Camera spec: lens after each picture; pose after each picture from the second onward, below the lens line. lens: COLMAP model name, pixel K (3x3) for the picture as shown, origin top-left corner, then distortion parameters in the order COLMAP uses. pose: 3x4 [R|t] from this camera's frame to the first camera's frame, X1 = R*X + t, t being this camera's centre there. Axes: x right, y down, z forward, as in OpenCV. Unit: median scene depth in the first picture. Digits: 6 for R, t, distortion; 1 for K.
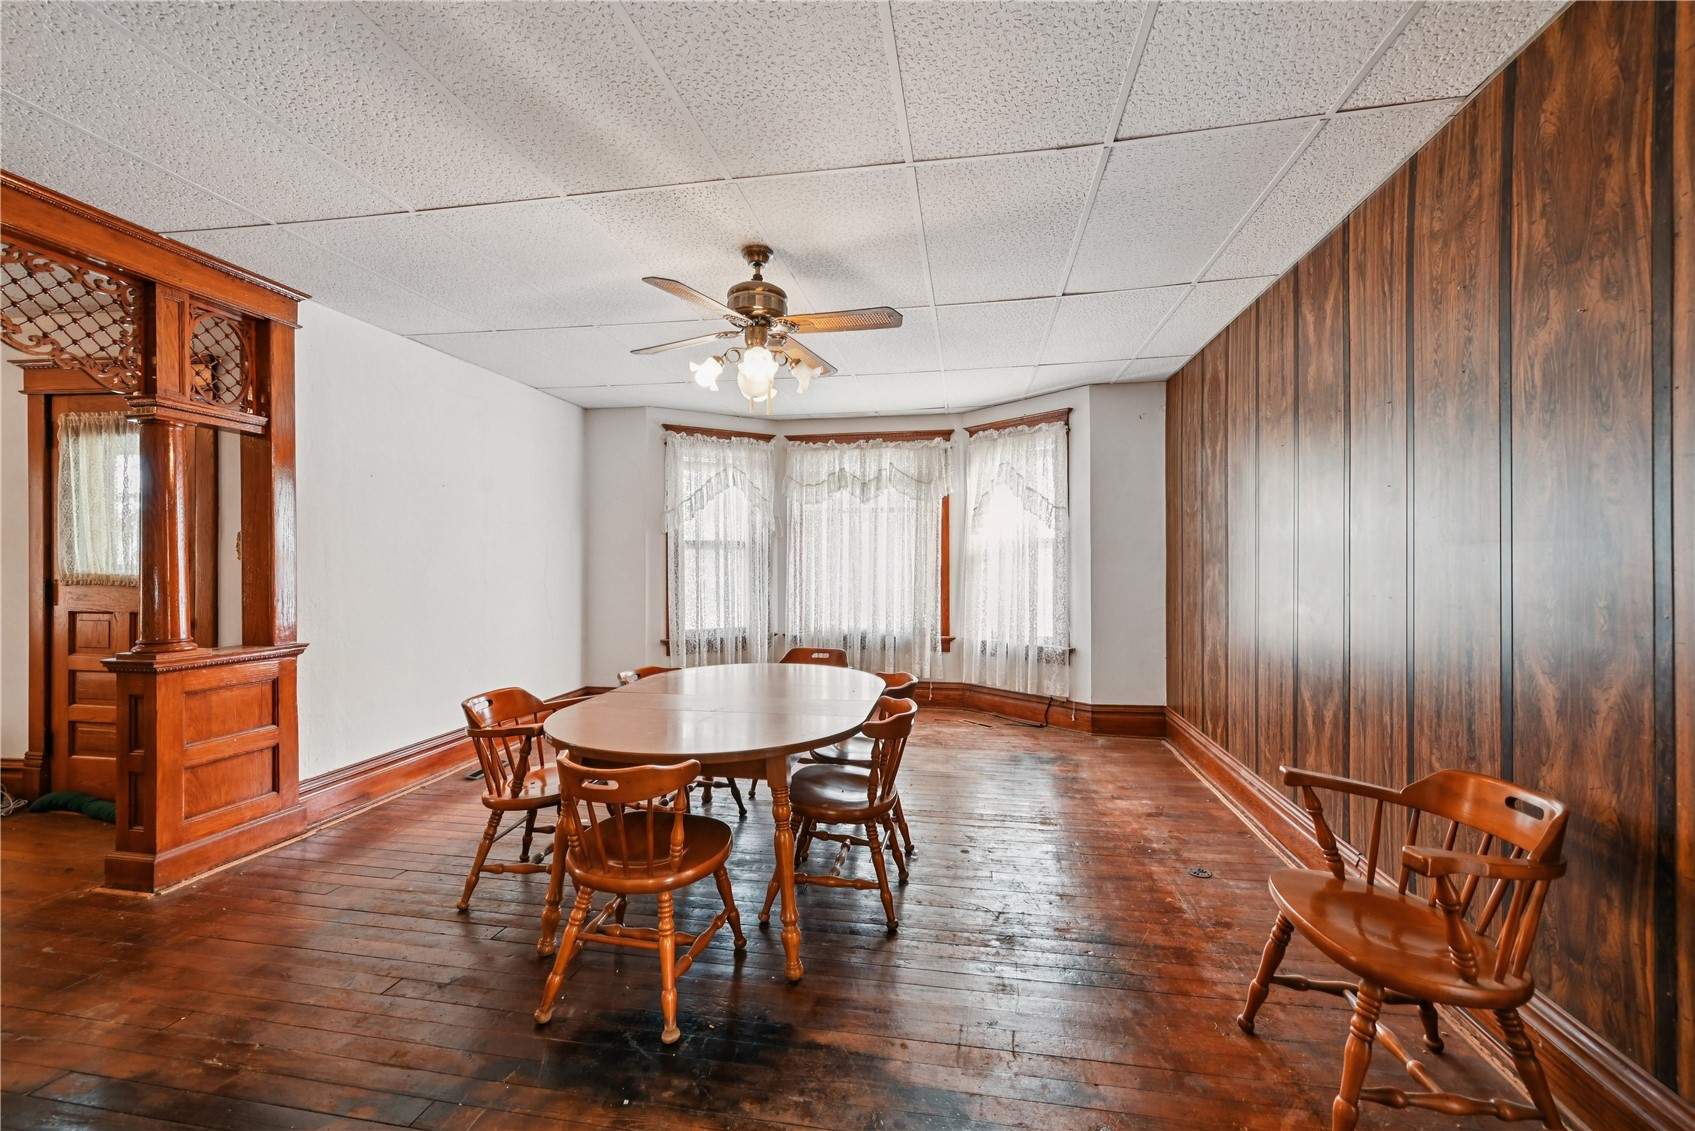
lens RADIAL K [[681.2, 0, 849.3], [0, 681.2, 564.7], [0, 0, 1]] dist [0.001209, 0.000380]
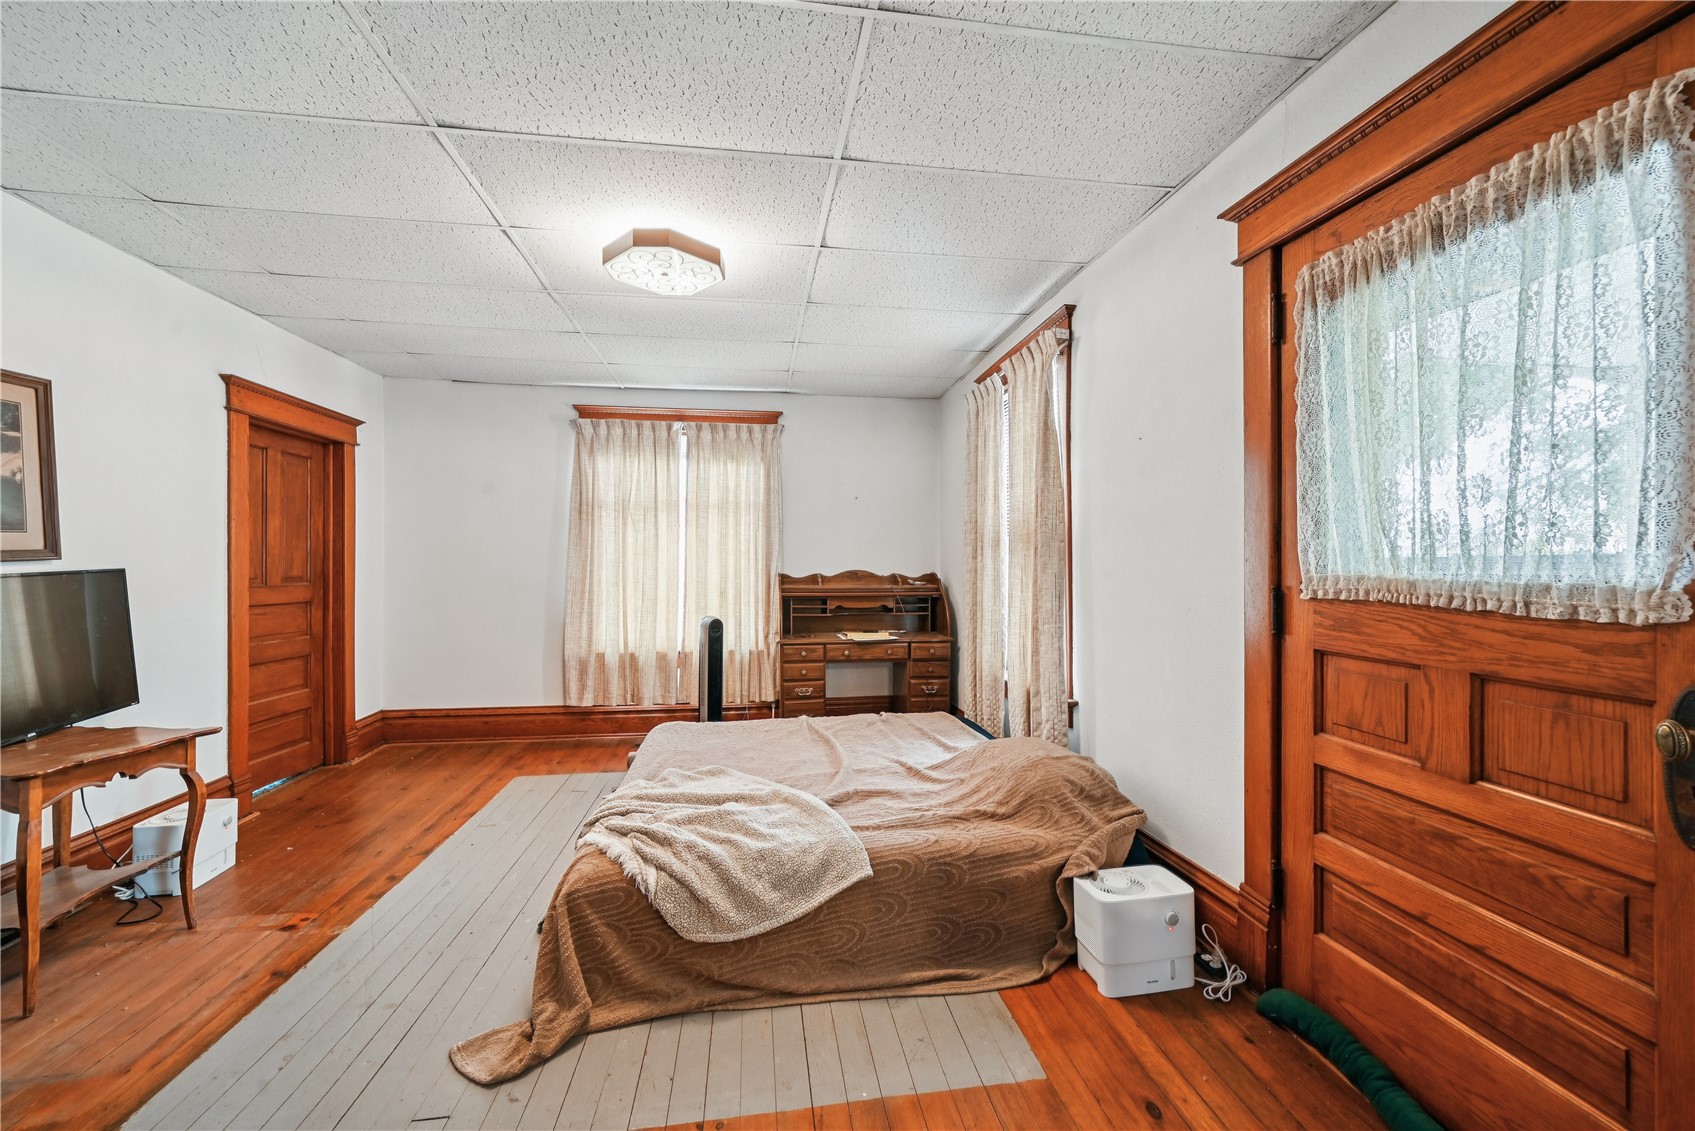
lens RADIAL K [[681.2, 0, 852.2], [0, 681.2, 563.5], [0, 0, 1]] dist [0.001209, 0.000380]
pose [[0.317716, 0.002620, -0.948182, -0.768650], [0.001021, 0.999995, 0.003105, 0.001651], [0.948185, -0.001955, 0.317711, 0.508529]]
